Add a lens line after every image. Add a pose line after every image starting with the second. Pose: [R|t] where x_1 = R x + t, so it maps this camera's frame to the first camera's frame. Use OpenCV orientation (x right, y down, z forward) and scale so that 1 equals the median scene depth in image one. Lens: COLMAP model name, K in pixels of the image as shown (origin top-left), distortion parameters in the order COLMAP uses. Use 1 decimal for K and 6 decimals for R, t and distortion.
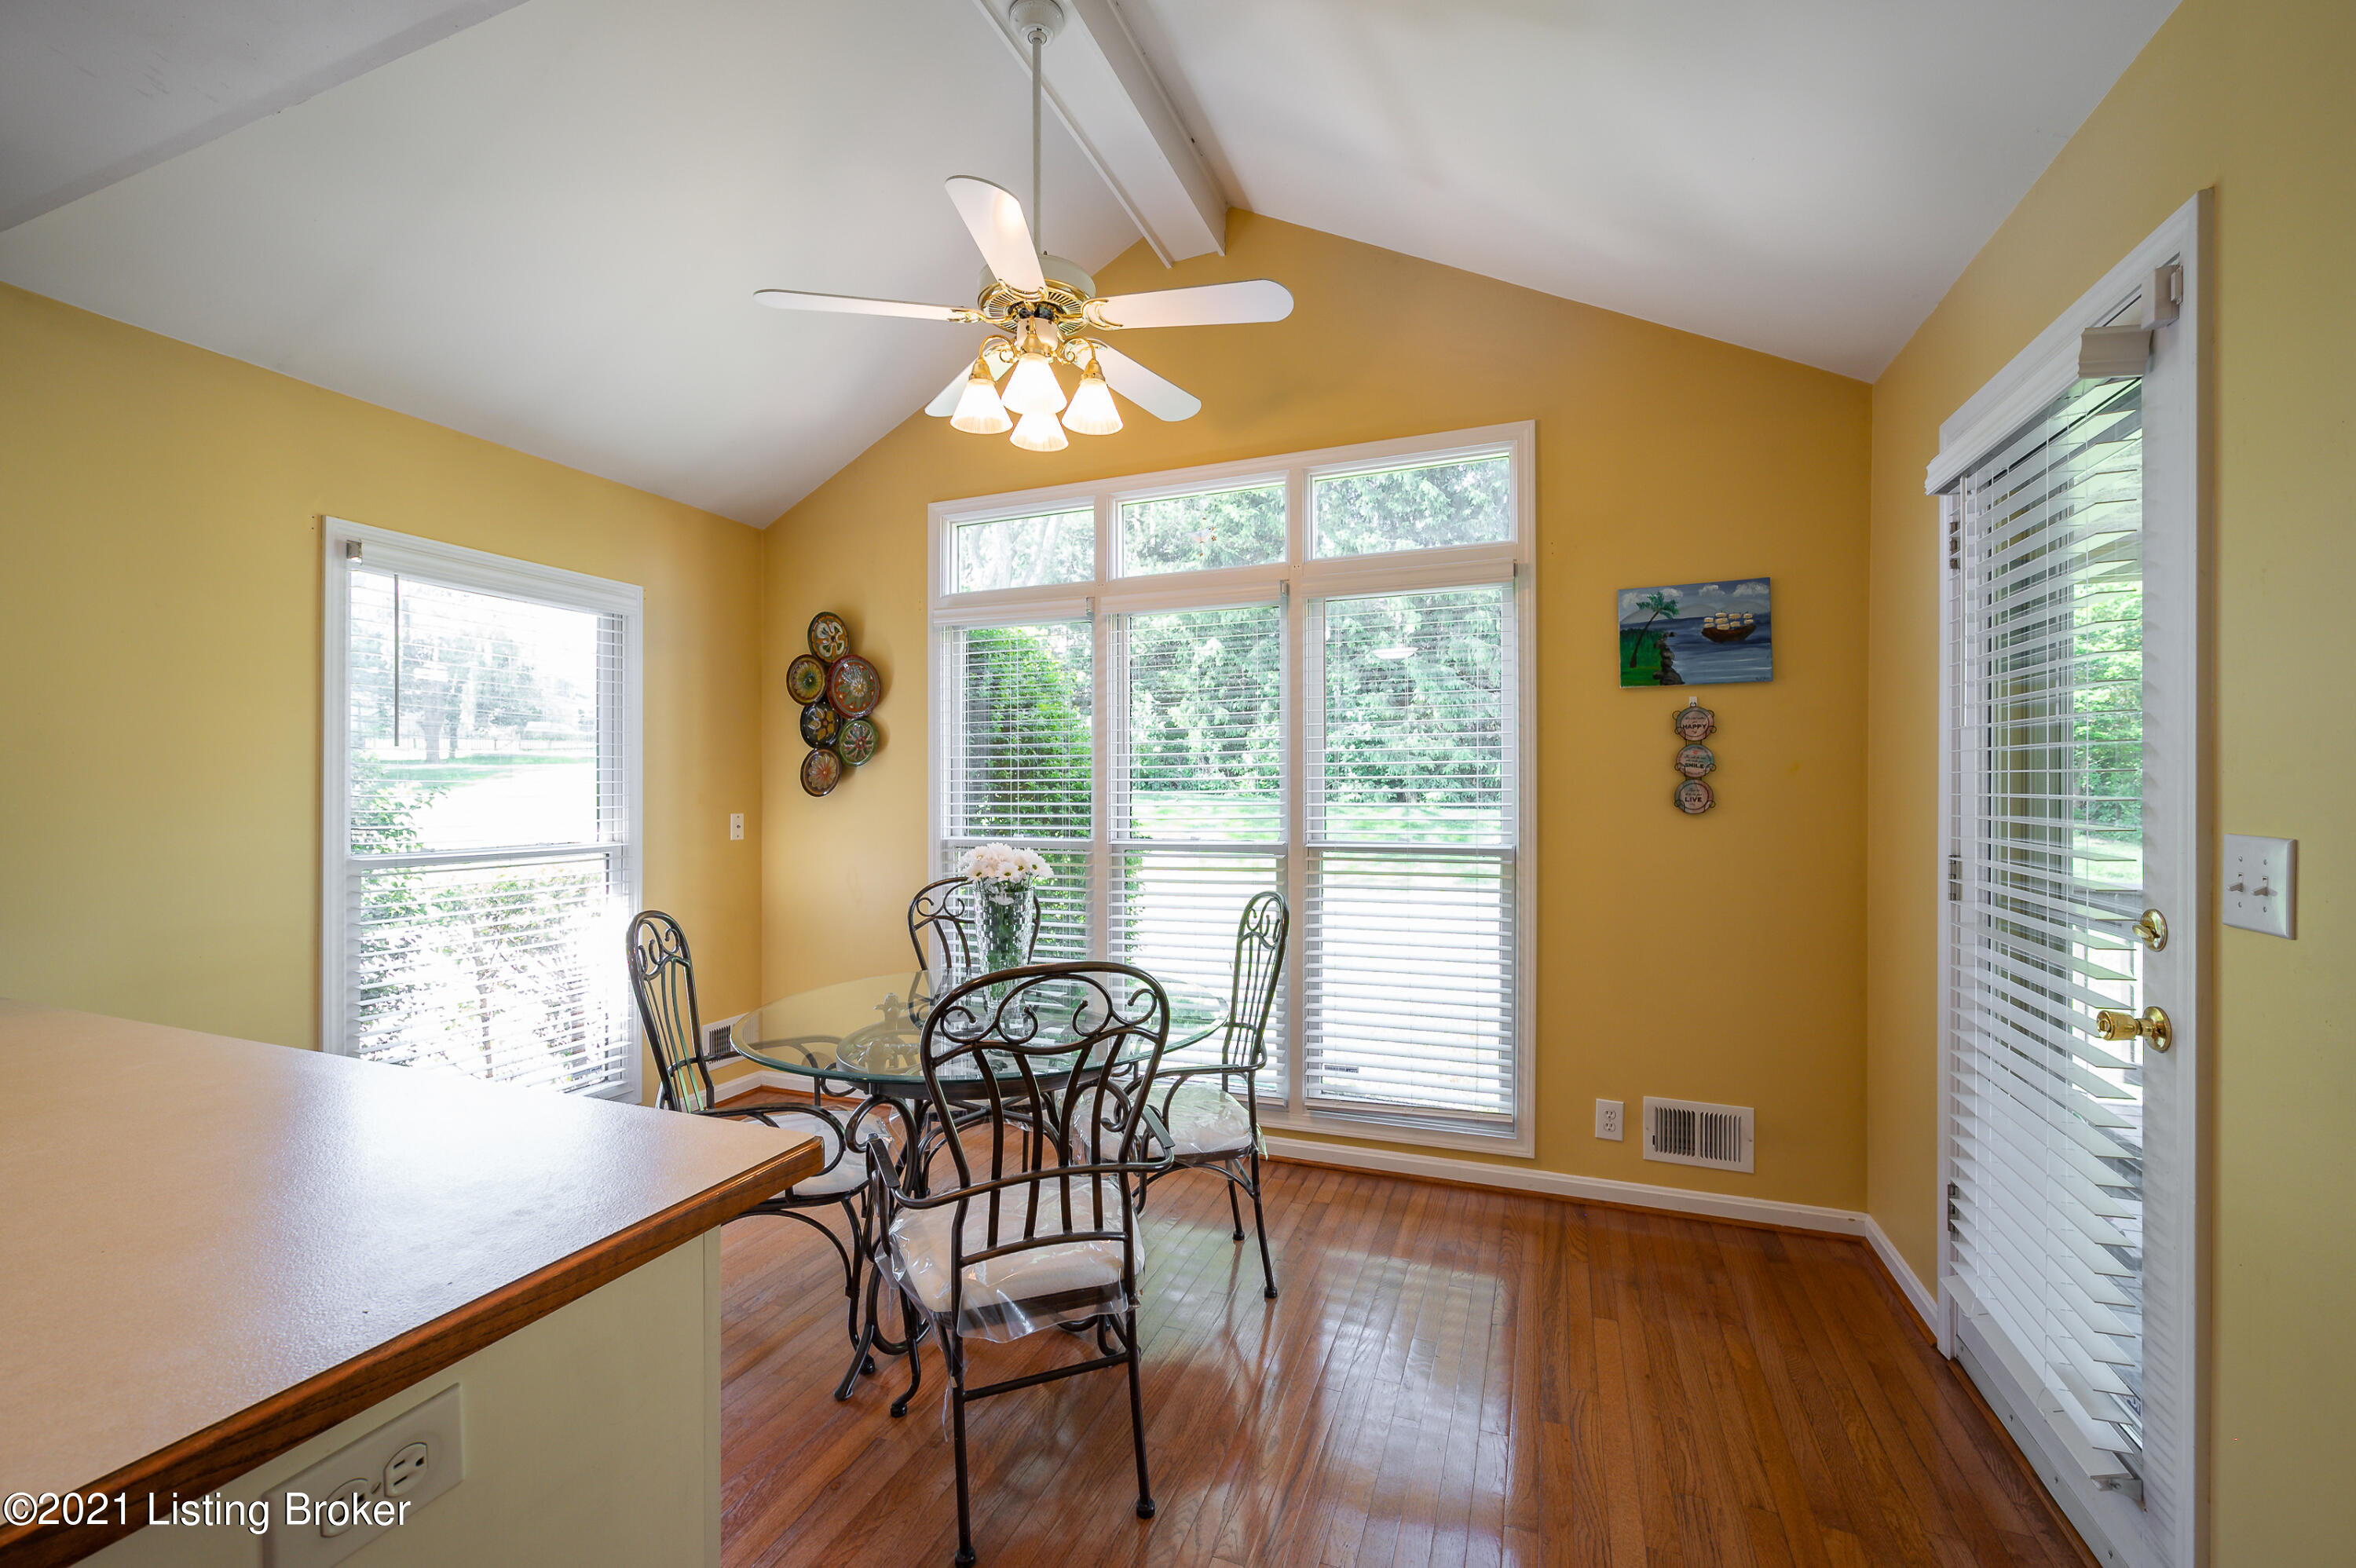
lens RADIAL K [[958.2, 0, 1188.2], [0, 958.2, 771.0], [0, 0, 1]] dist [0.000475, 0.000078]
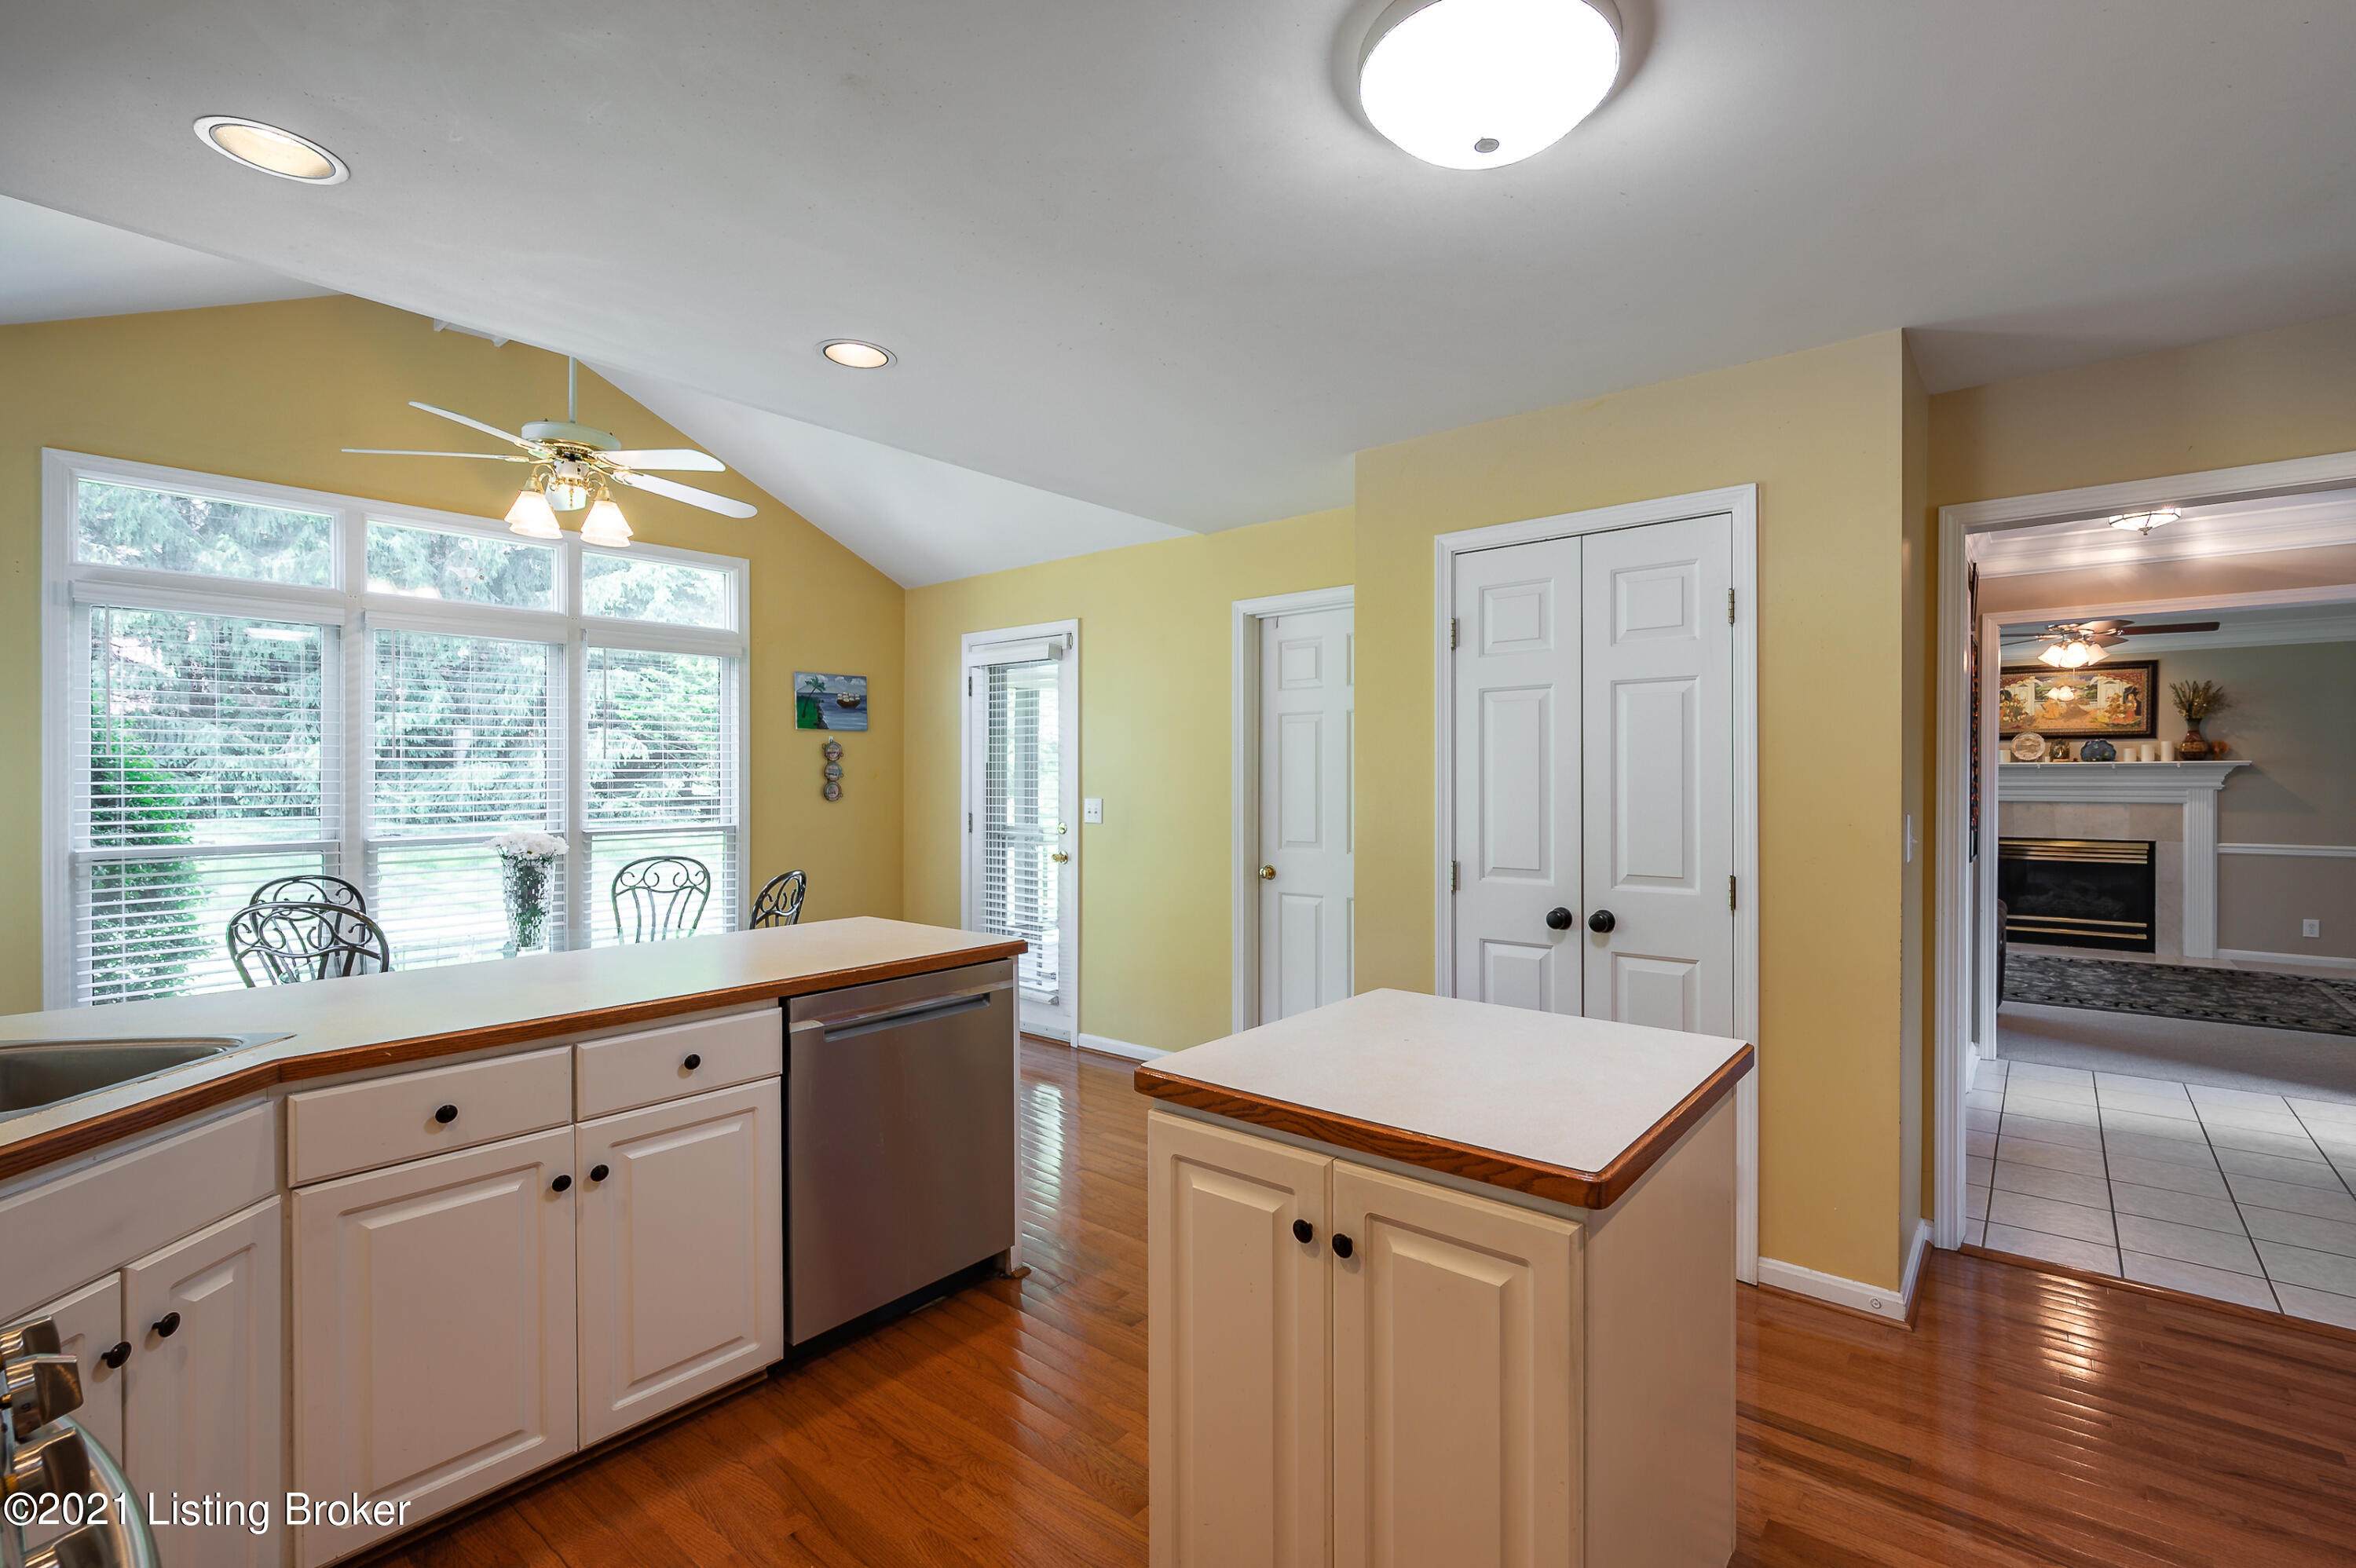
lens RADIAL K [[1017.9, 0, 1183.5], [0, 1017.9, 776.5], [0, 0, 1]] dist [-0.000715, -0.000058]
pose [[0.351580, -0.004447, 0.936147, -1.055294], [-0.011915, 0.999886, 0.009225, -0.026635], [-0.936082, -0.014398, 0.351487, -0.312945]]
